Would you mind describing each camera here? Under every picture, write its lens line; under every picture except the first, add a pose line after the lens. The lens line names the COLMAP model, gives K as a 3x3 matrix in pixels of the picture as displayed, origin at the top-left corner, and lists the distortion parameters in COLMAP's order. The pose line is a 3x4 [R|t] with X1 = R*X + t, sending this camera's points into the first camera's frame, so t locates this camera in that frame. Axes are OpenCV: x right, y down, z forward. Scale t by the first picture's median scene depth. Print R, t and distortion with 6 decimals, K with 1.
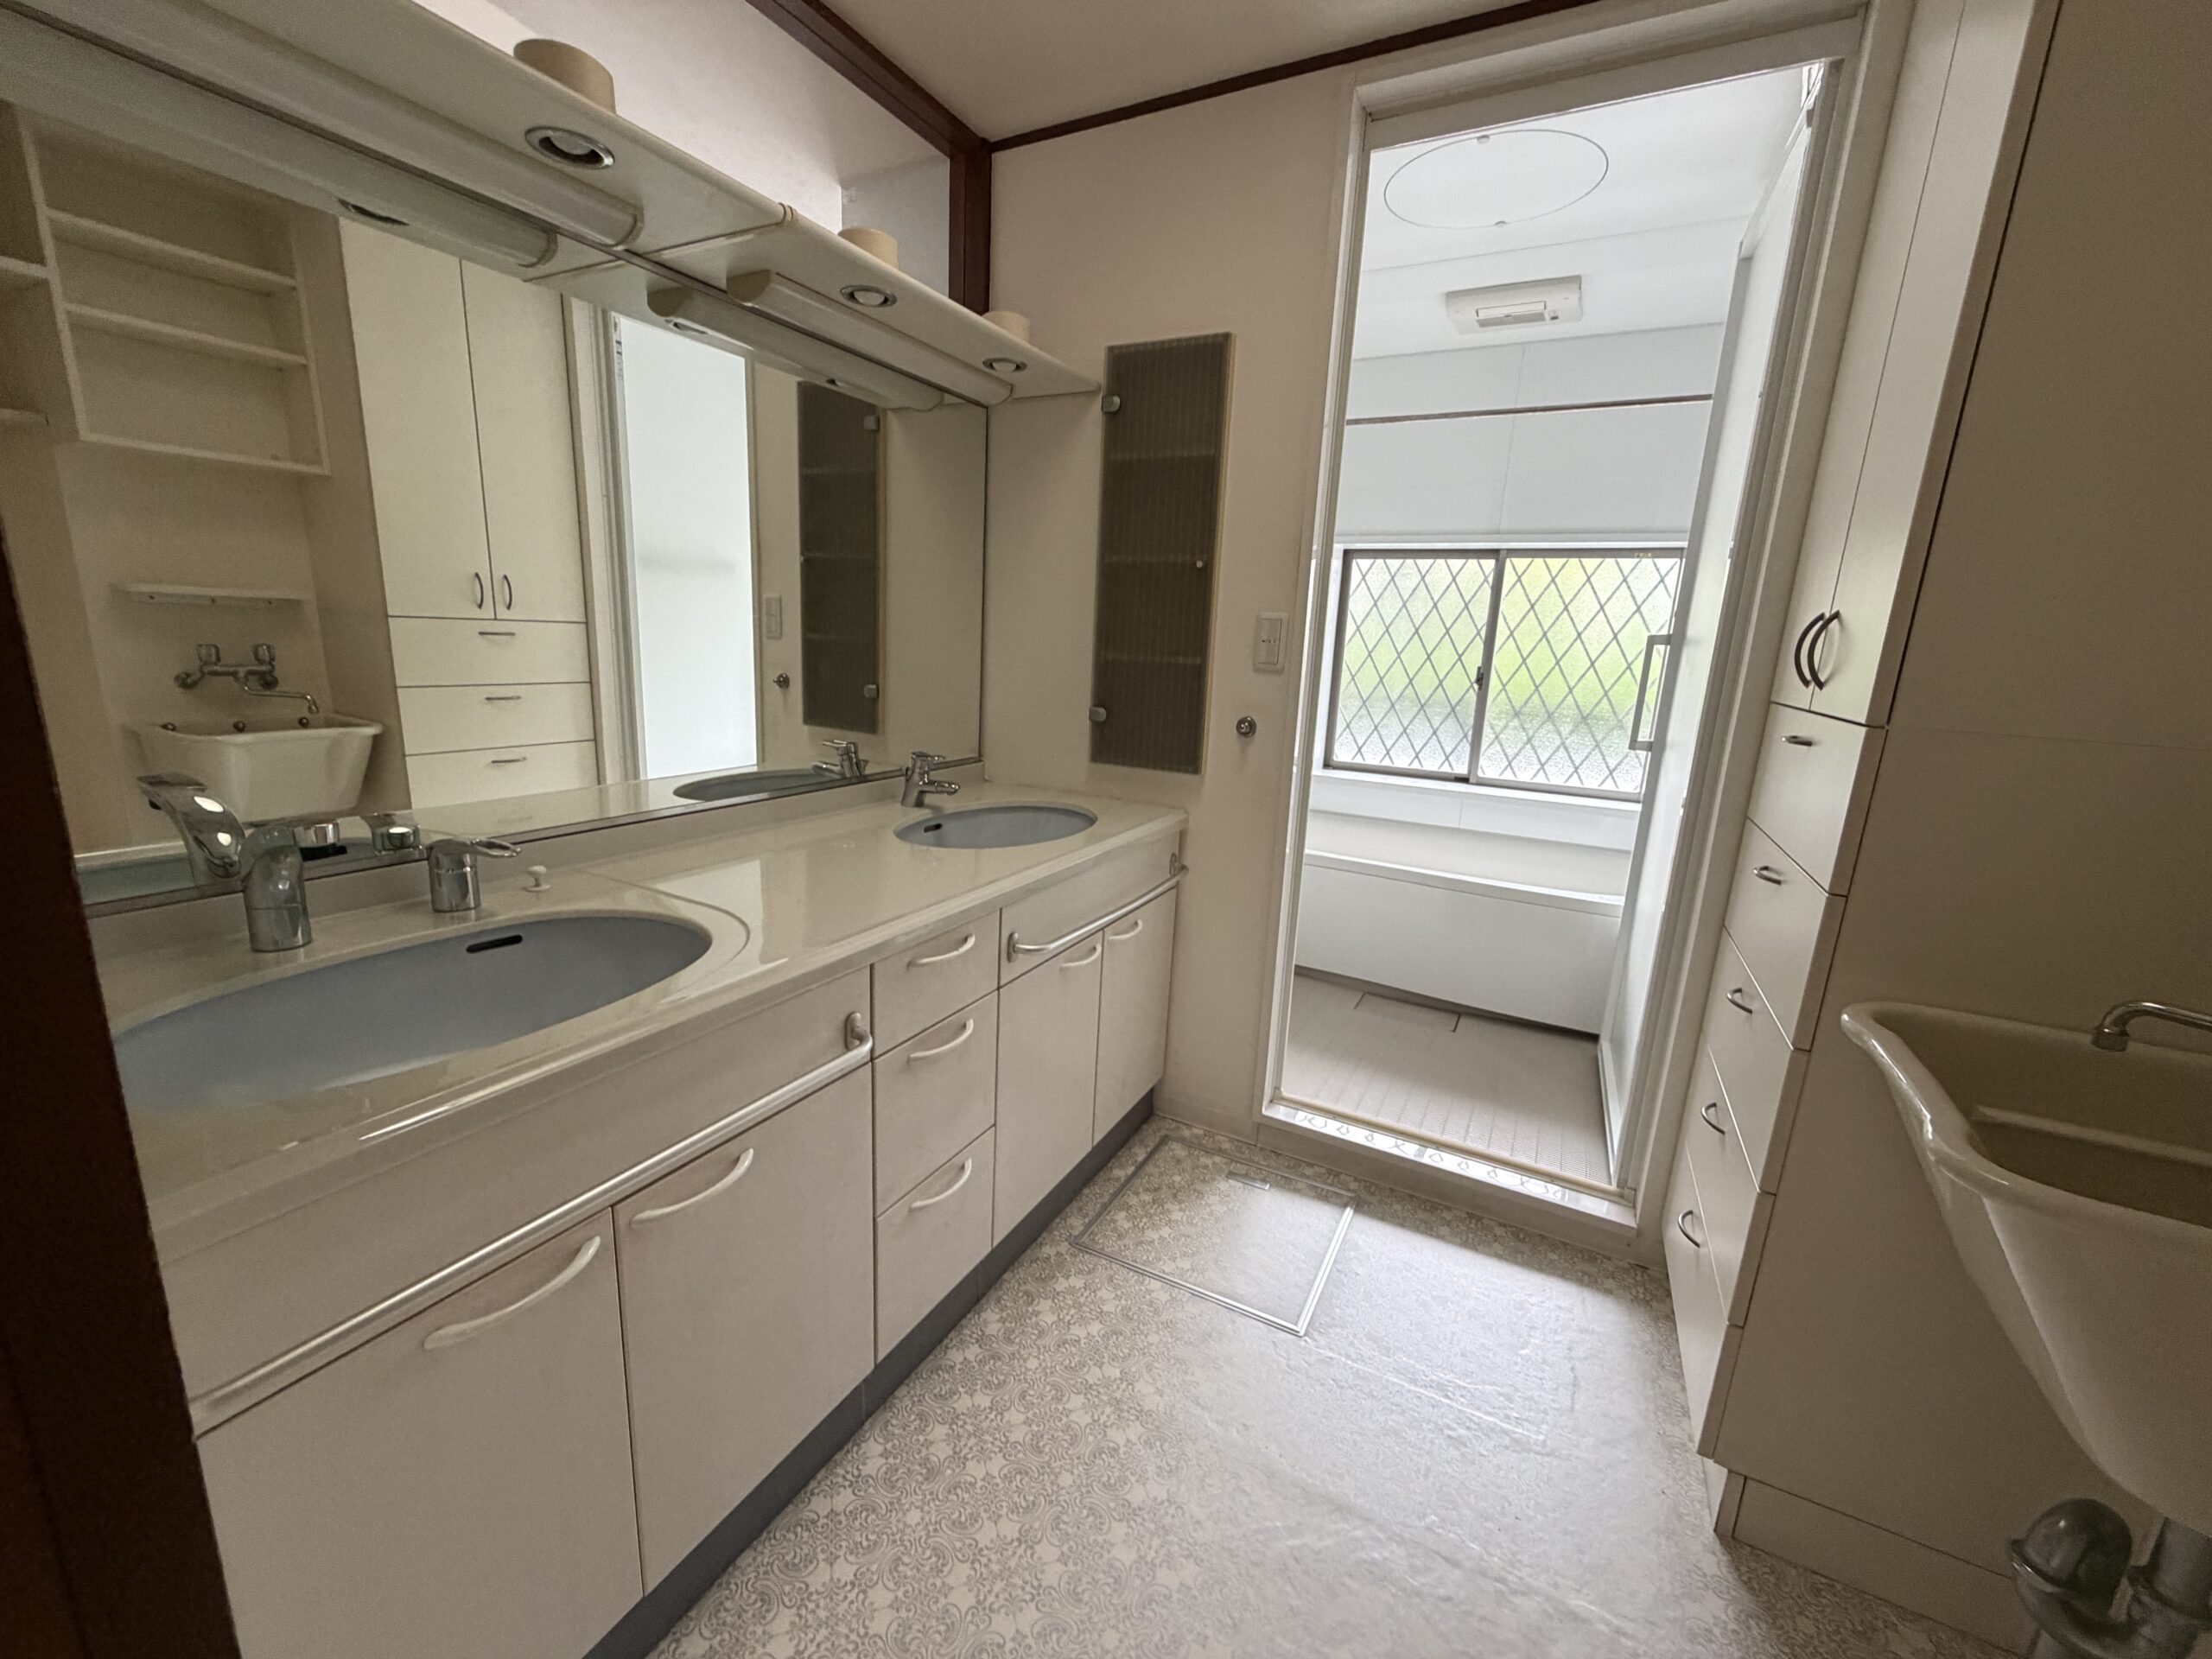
lens RADIAL K [[884.3, 0, 1098.9], [0, 884.3, 828.8], [0, 0, 1]] dist [-0.000288, -0.000008]
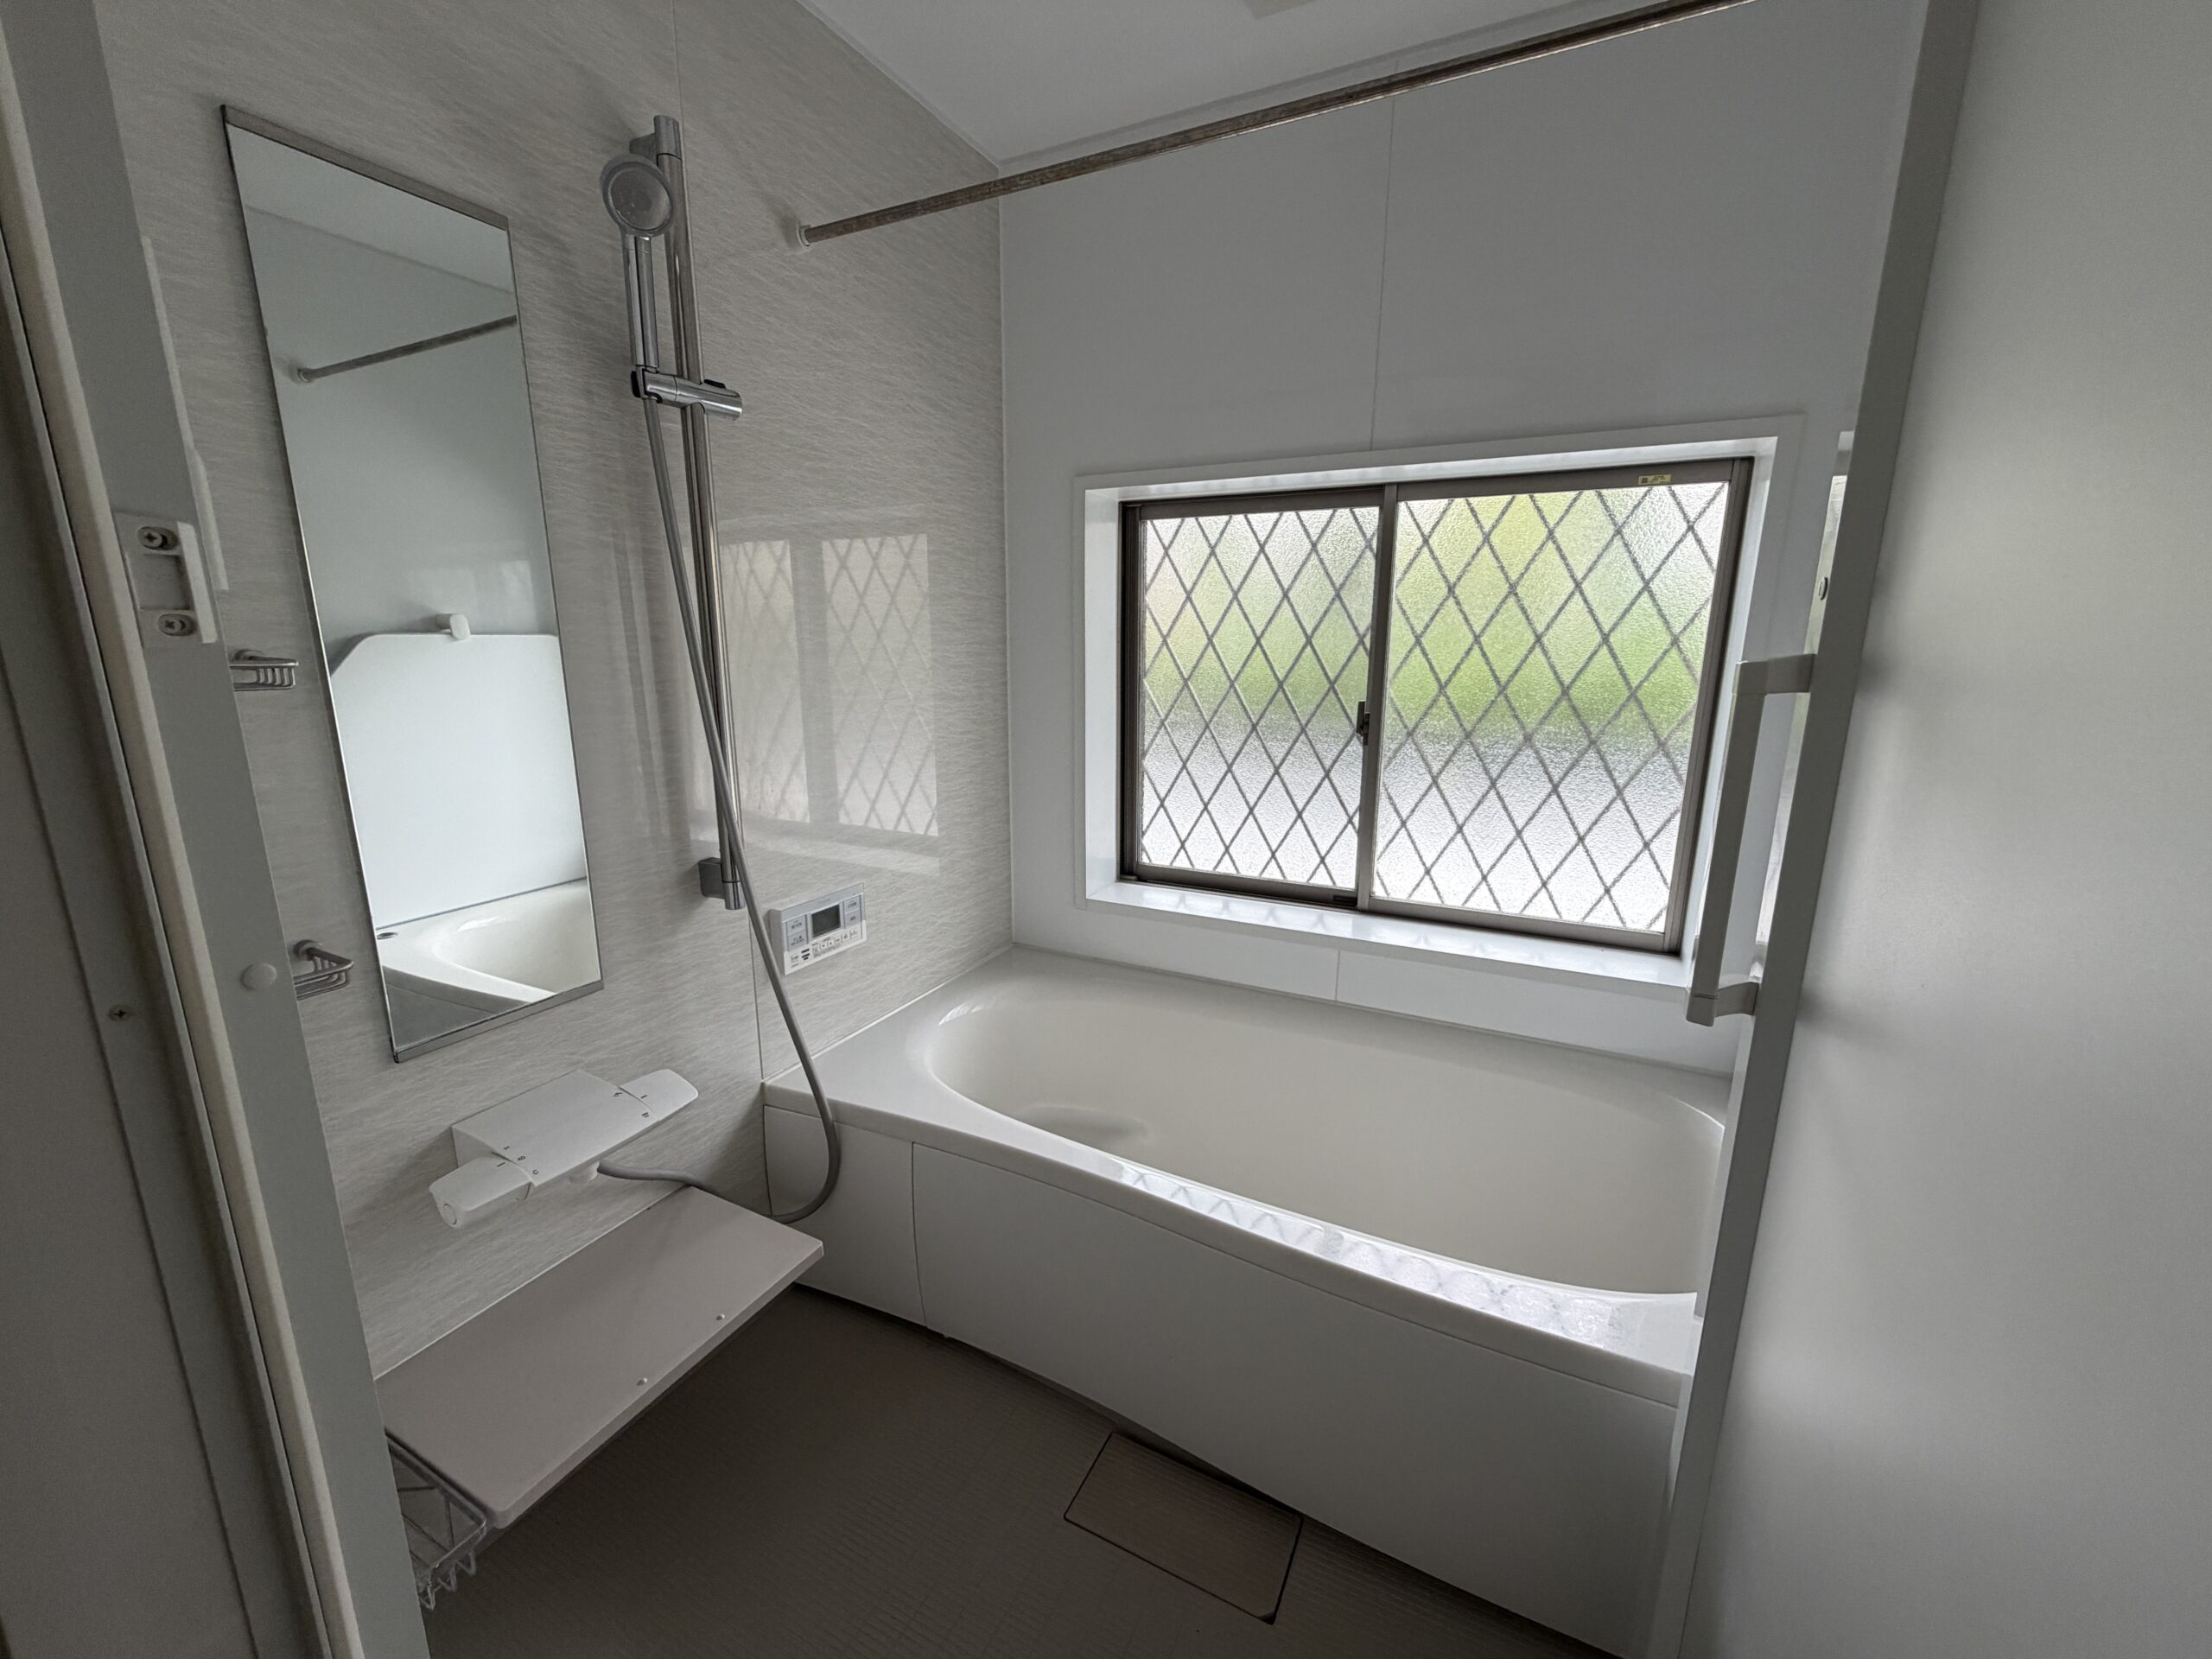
lens RADIAL K [[884.3, 0, 1103.9], [0, 884.3, 828.3], [0, 0, 1]] dist [-0.000288, -0.000008]
pose [[0.998762, -0.044568, 0.022075, 0.252744], [0.044657, 0.998996, -0.003575, -0.109736], [-0.021894, 0.004557, 0.999750, 0.451843]]
